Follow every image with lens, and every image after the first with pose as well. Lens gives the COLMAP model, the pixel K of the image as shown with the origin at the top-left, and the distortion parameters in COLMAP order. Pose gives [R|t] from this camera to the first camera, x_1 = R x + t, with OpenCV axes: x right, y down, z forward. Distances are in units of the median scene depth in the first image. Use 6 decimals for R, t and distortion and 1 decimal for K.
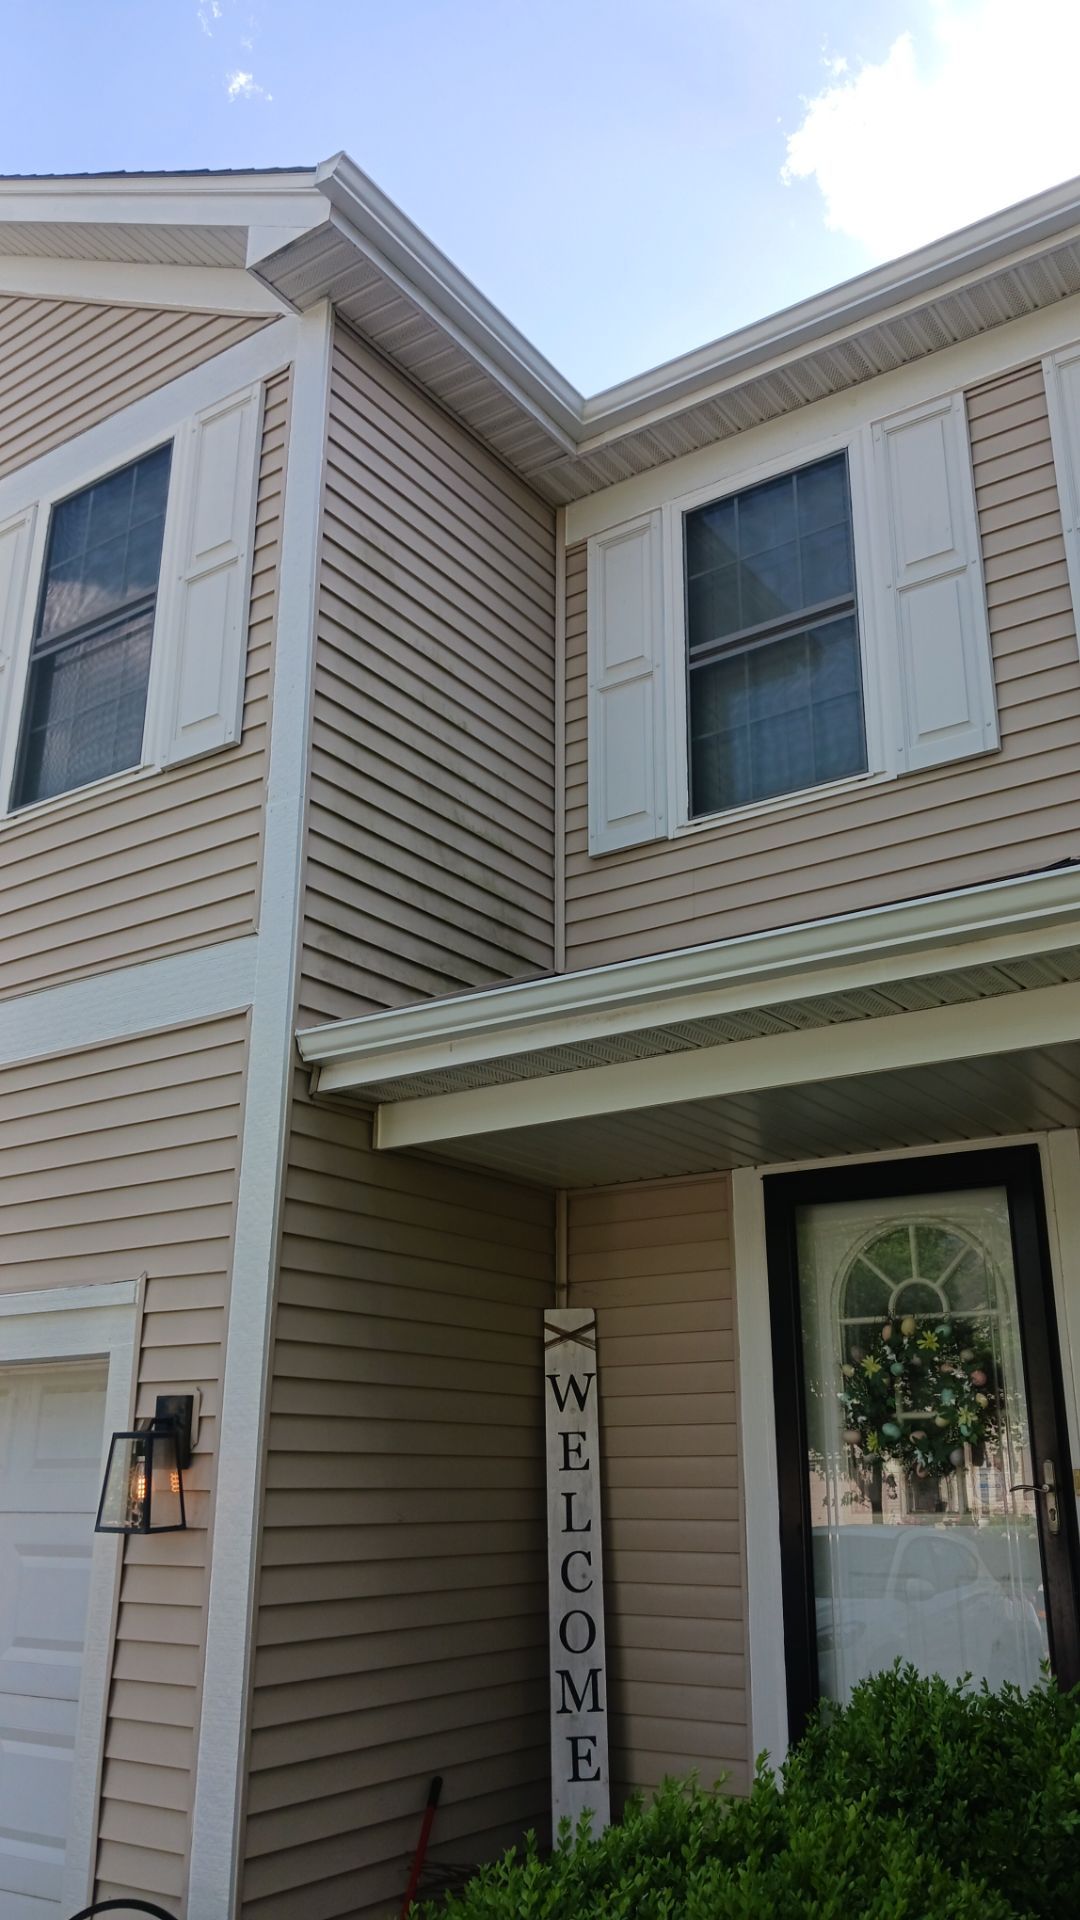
lens RADIAL K [[1496.4, 0, 570.7], [0, 1496.4, 967.7], [0, 0, 1]] dist [0.170918, -0.529931]
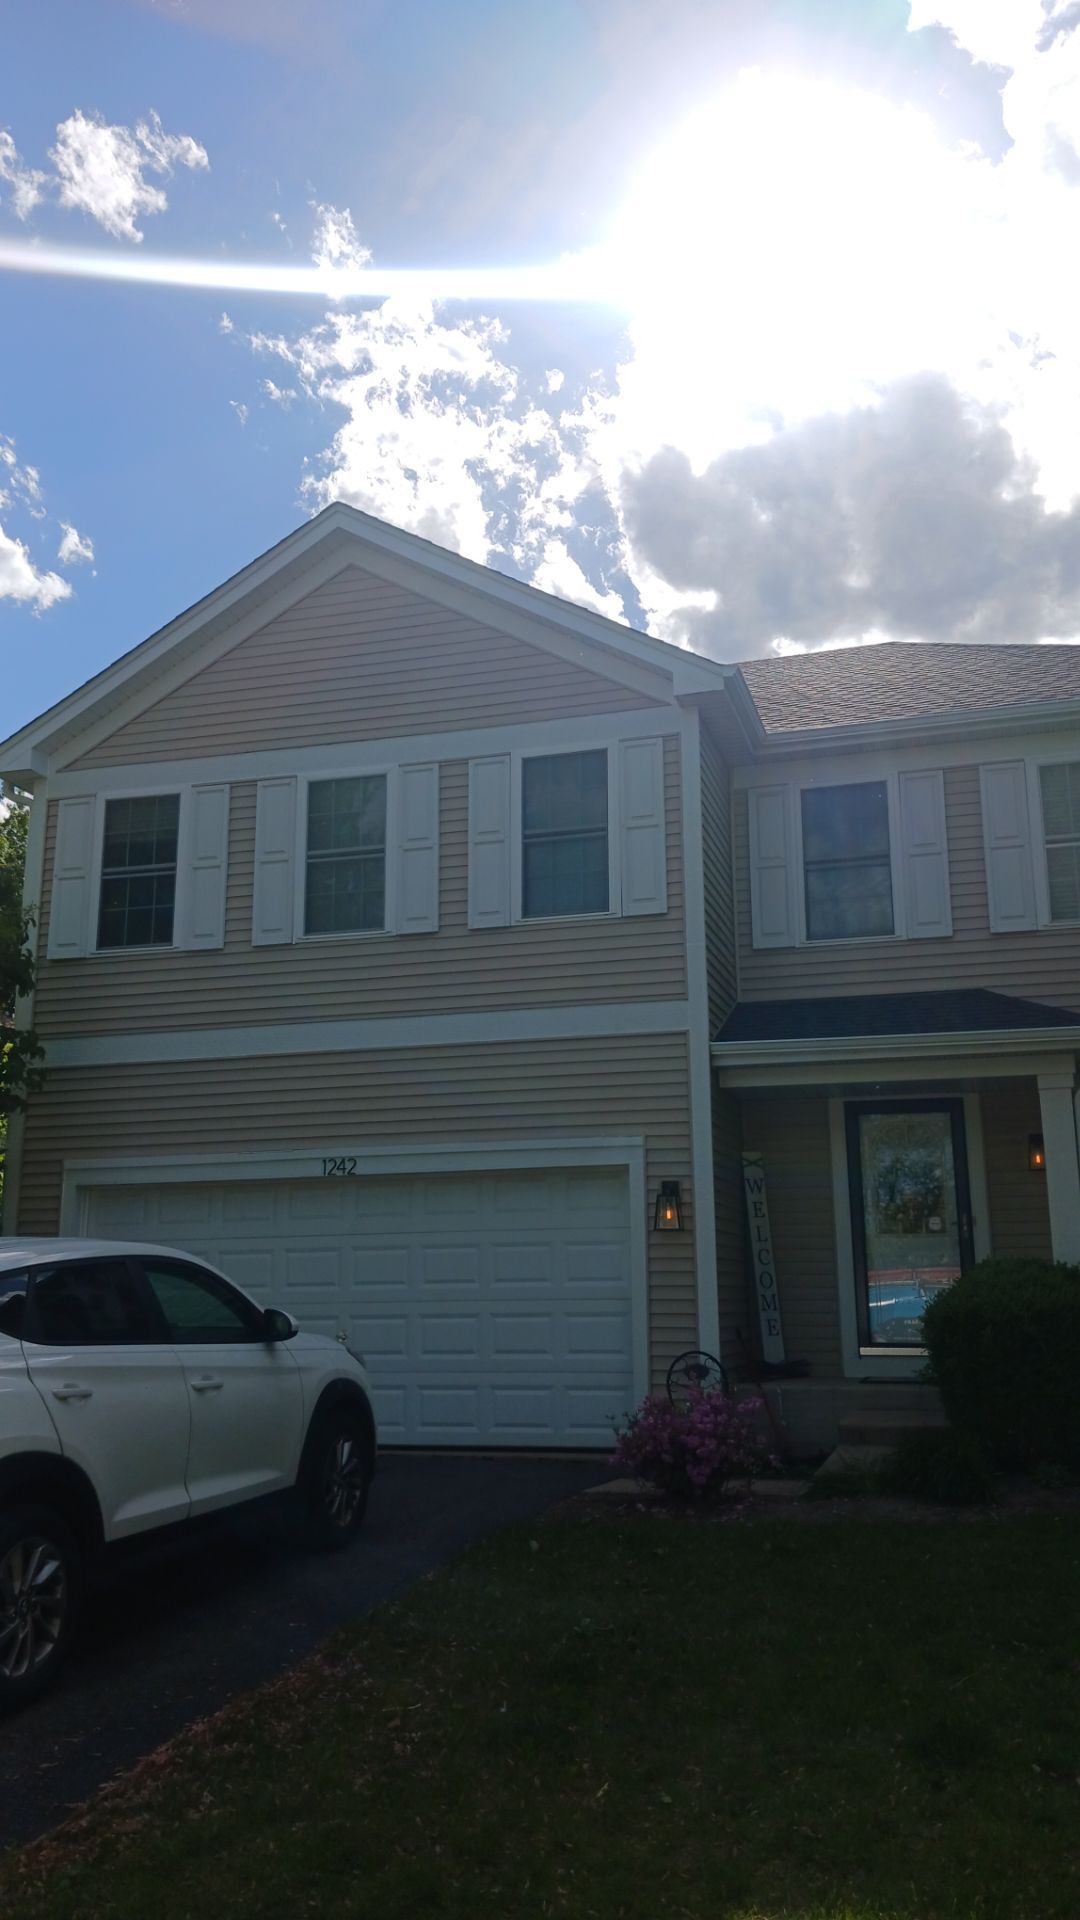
lens RADIAL K [[1517.8, 0, 546.8], [0, 1517.8, 942.4], [0, 0, 1]] dist [0.253087, -0.836953]
pose [[0.953394, 0.064044, 0.294852, -1.117503], [-0.092619, 0.992154, 0.083978, -0.288919], [-0.287160, -0.107373, 0.951846, -1.235304]]
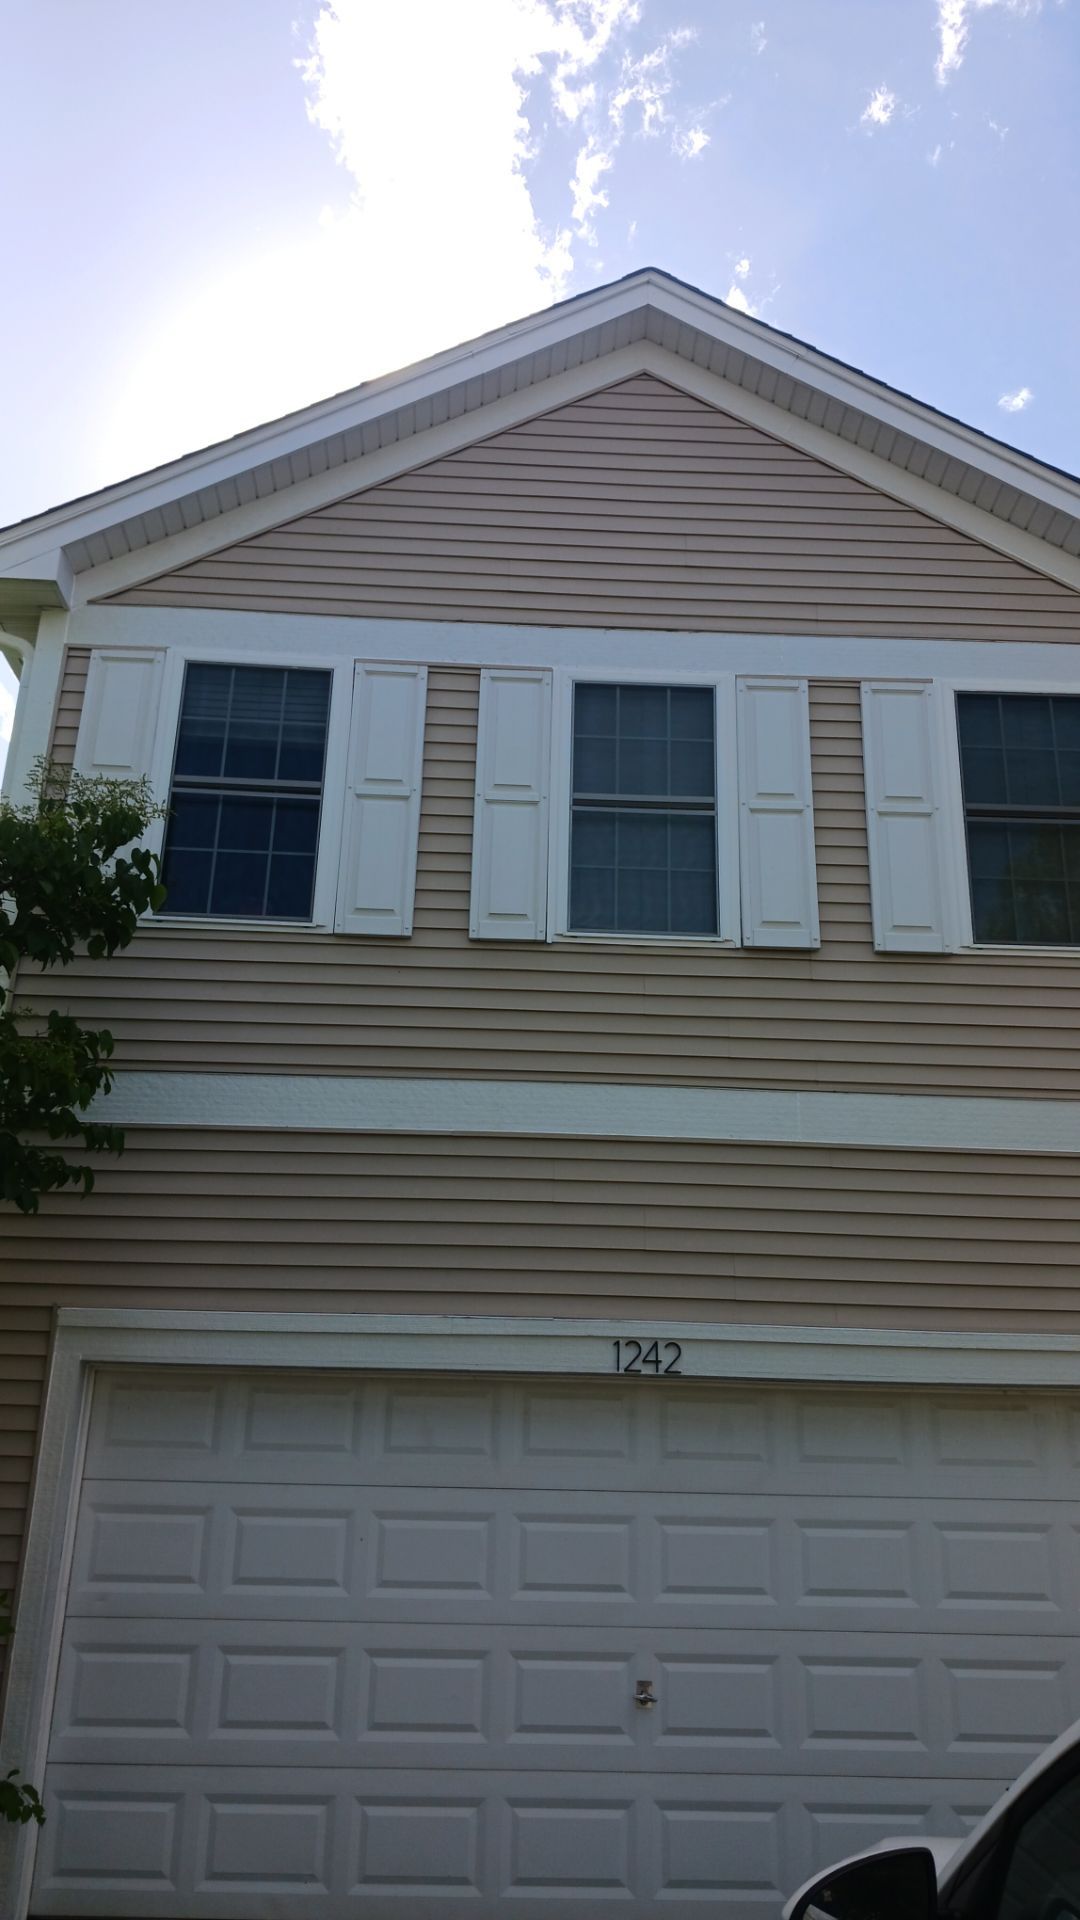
lens RADIAL K [[1517.8, 0, 546.8], [0, 1517.8, 942.4], [0, 0, 1]] dist [0.253087, -0.836953]
pose [[0.806265, 0.234194, 0.543222, -1.556936], [-0.212243, 0.971678, -0.103893, 0.123672], [-0.552168, -0.031530, 0.833136, 0.150315]]
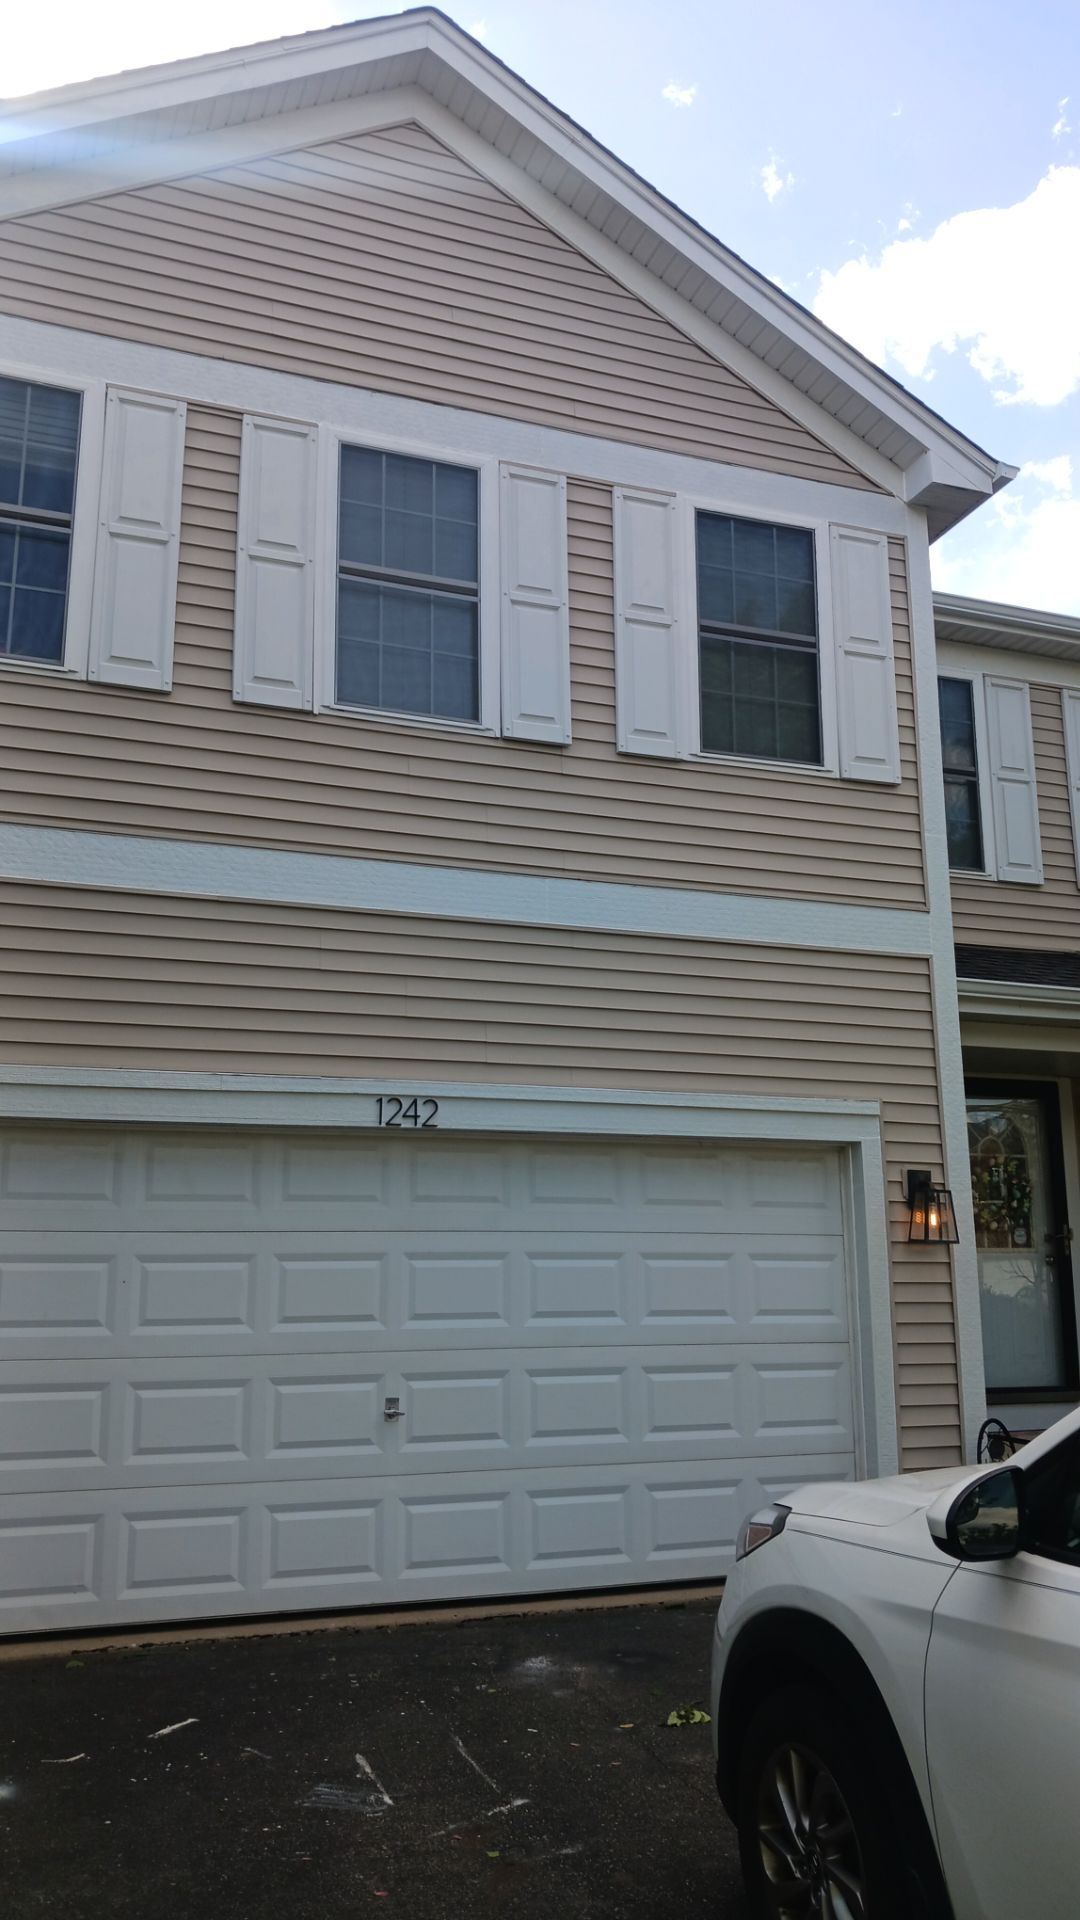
lens RADIAL K [[1517.8, 0, 546.8], [0, 1517.8, 942.4], [0, 0, 1]] dist [0.253087, -0.836953]
pose [[0.573243, 0.180801, 0.799189, -1.768536], [-0.260783, 0.964892, -0.031233, 0.171099], [-0.776779, -0.190511, 0.600267, 0.269286]]
